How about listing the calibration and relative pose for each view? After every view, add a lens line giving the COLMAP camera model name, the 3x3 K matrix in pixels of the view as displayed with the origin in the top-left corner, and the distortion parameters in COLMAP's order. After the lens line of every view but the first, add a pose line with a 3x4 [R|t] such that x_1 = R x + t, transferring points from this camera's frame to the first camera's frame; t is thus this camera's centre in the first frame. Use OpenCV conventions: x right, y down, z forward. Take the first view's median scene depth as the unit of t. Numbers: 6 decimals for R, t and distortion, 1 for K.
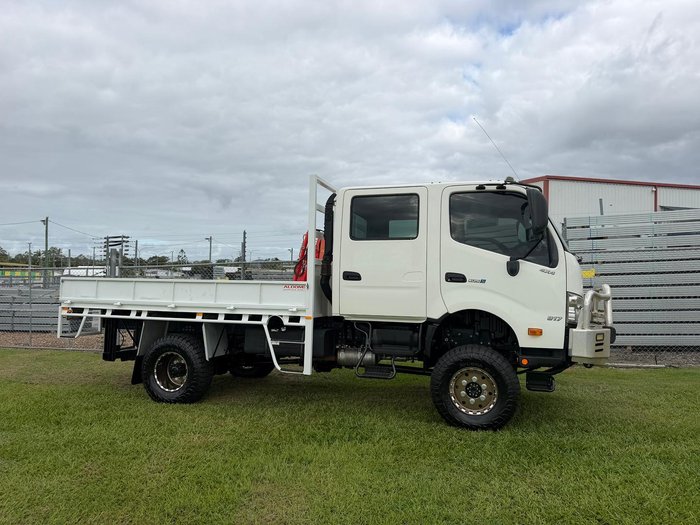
lens RADIAL K [[490.2, 0, 346.5], [0, 490.2, 278.0], [0, 0, 1]] dist [0.039542, -0.047889]
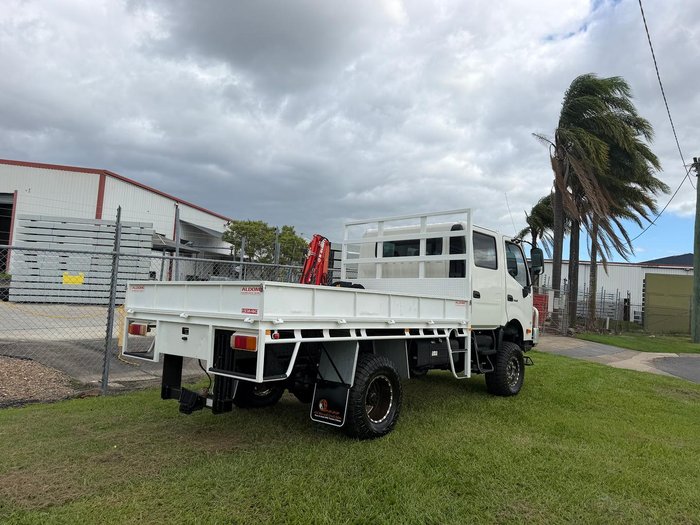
lens RADIAL K [[532.0, 0, 346.1], [0, 532.0, 289.6], [0, 0, 1]] dist [0.054074, -0.064296]
pose [[0.370256, 0.026863, 0.928541, -1.353899], [-0.051644, 0.998631, -0.008298, 0.011959], [-0.927493, -0.044882, 0.371137, 0.786808]]
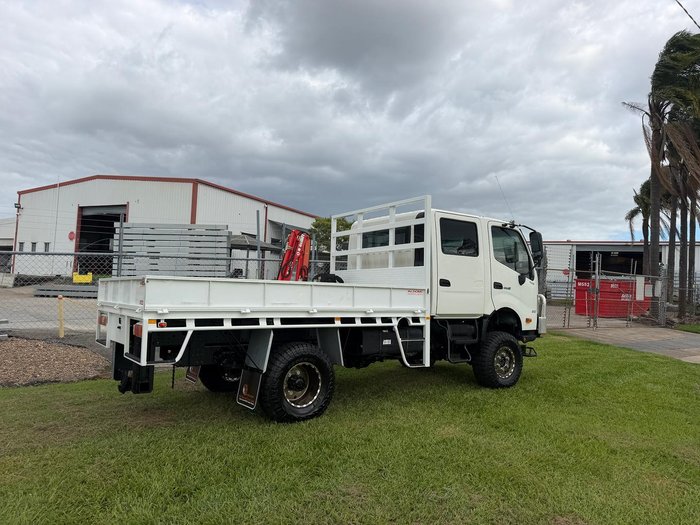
lens RADIAL K [[532.0, 0, 344.0], [0, 532.0, 263.8], [0, 0, 1]] dist [0.054074, -0.064296]
pose [[0.588548, 0.043115, 0.807312, -1.203561], [-0.027087, 0.999068, -0.033609, 0.000846], [-0.808008, -0.002087, 0.589167, 0.403896]]
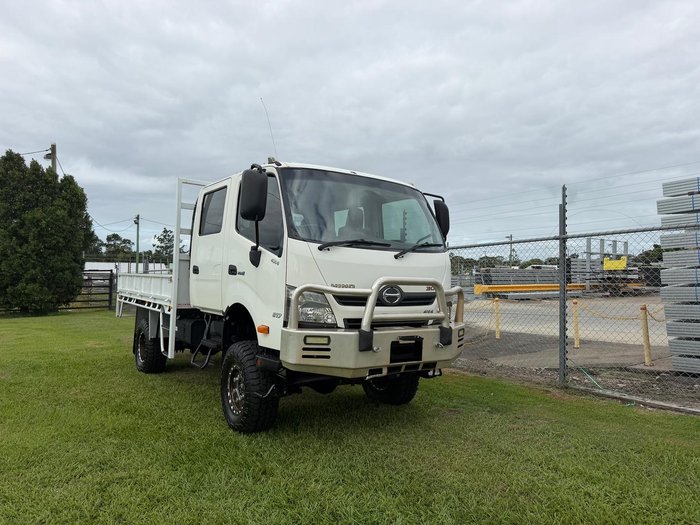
lens RADIAL K [[490.2, 0, 347.2], [0, 490.2, 278.0], [0, 0, 1]] dist [0.039542, -0.047889]
pose [[0.796548, -0.002628, -0.604569, 0.904847], [0.002792, 0.999996, -0.000668, 0.015365], [0.604569, -0.001155, 0.796552, 0.337559]]
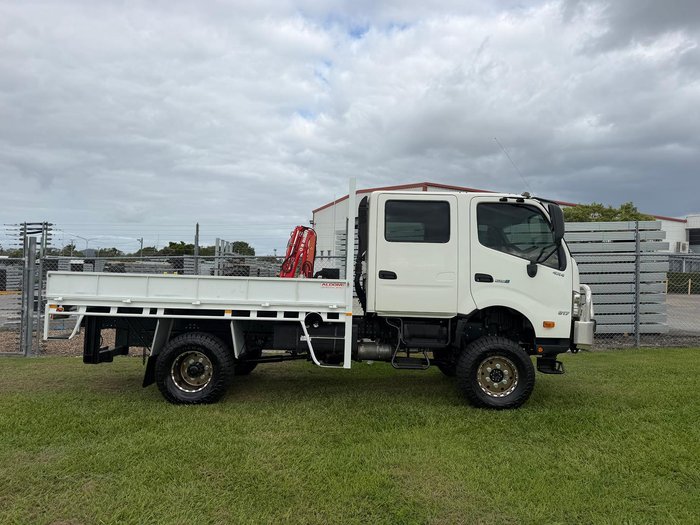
lens RADIAL K [[502.8, 0, 341.3], [0, 502.8, 281.4], [0, 0, 1]] dist [0.025770, -0.039386]
pose [[0.958449, 0.010557, 0.285069, -0.391779], [-0.015165, 0.999788, 0.013963, -0.003739], [-0.284861, -0.017705, 0.958405, -0.022604]]
